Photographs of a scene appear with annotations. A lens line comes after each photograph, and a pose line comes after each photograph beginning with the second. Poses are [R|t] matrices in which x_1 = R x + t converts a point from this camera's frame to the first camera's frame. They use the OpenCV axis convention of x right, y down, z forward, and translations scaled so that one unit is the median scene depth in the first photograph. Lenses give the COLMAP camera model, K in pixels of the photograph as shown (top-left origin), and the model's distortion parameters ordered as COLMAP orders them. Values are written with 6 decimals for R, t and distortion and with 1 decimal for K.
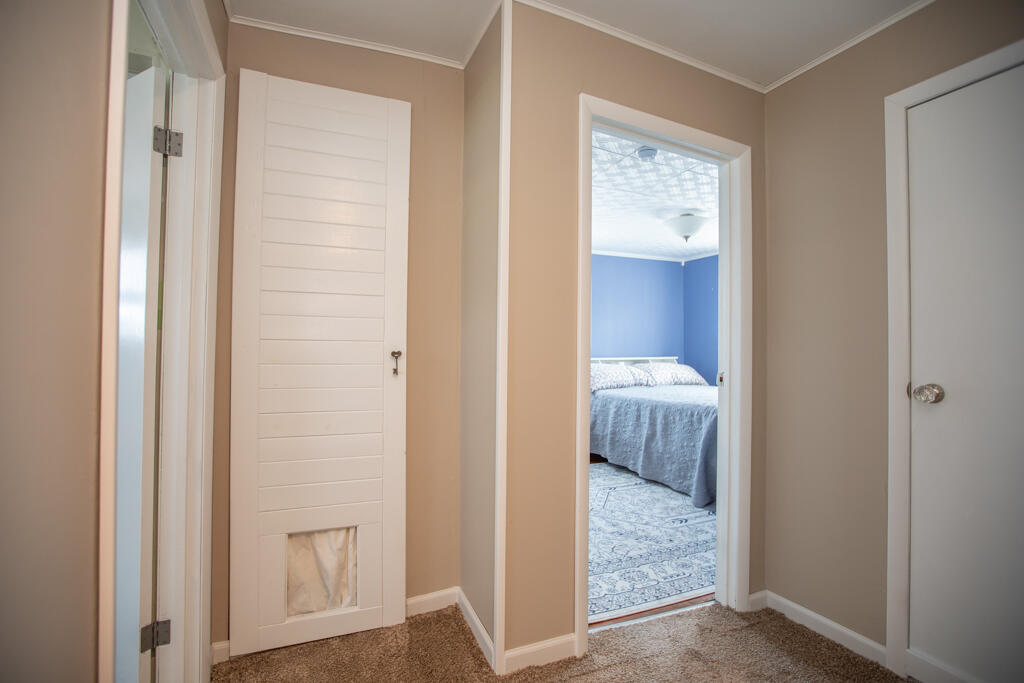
lens RADIAL K [[470.8, 0, 504.3], [0, 470.8, 349.4], [0, 0, 1]] dist [-0.045152, 0.011723]
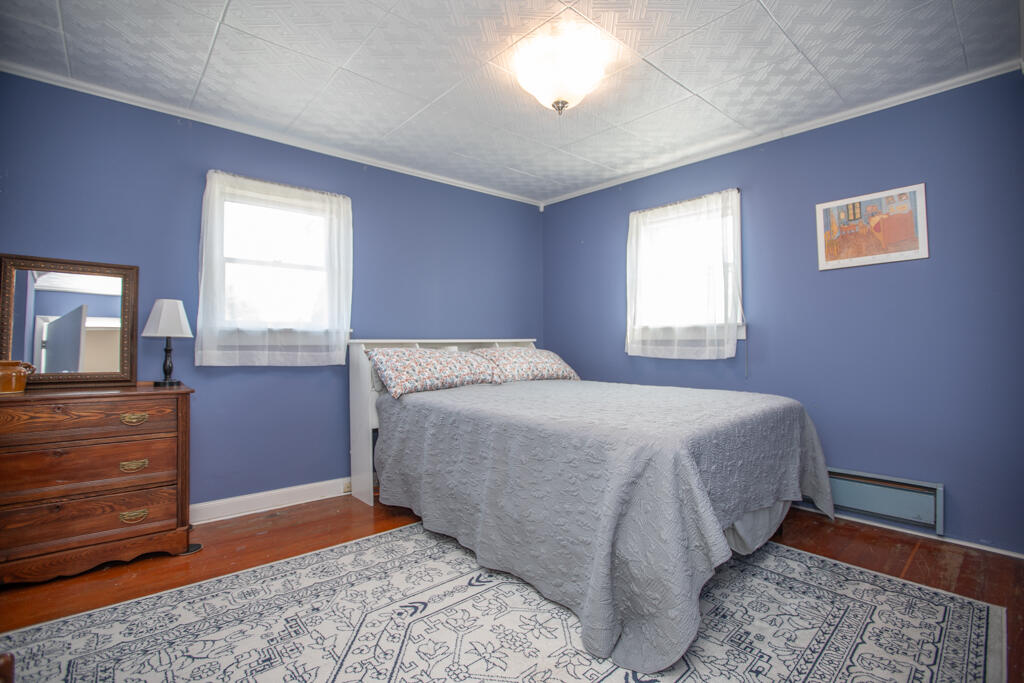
lens RADIAL K [[470.8, 0, 503.6], [0, 470.8, 342.6], [0, 0, 1]] dist [-0.045152, 0.011723]
pose [[0.952232, -0.005308, 0.305330, 0.145059], [0.006078, 0.999980, -0.001573, 0.028061], [-0.305316, 0.003354, 0.952245, 0.451292]]
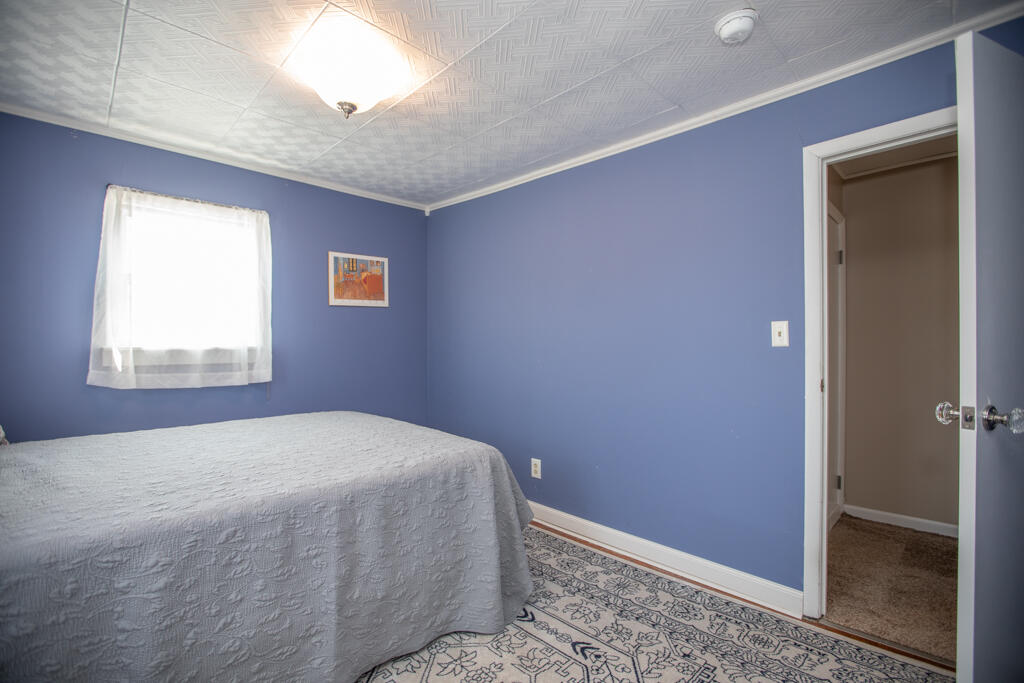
lens RADIAL K [[470.8, 0, 509.3], [0, 470.8, 341.3], [0, 0, 1]] dist [-0.045152, 0.011723]
pose [[-0.362753, -0.009973, 0.931832, -0.081827], [-0.005771, 0.999948, 0.008456, -0.013139], [-0.931867, -0.002310, -0.362792, 0.890626]]
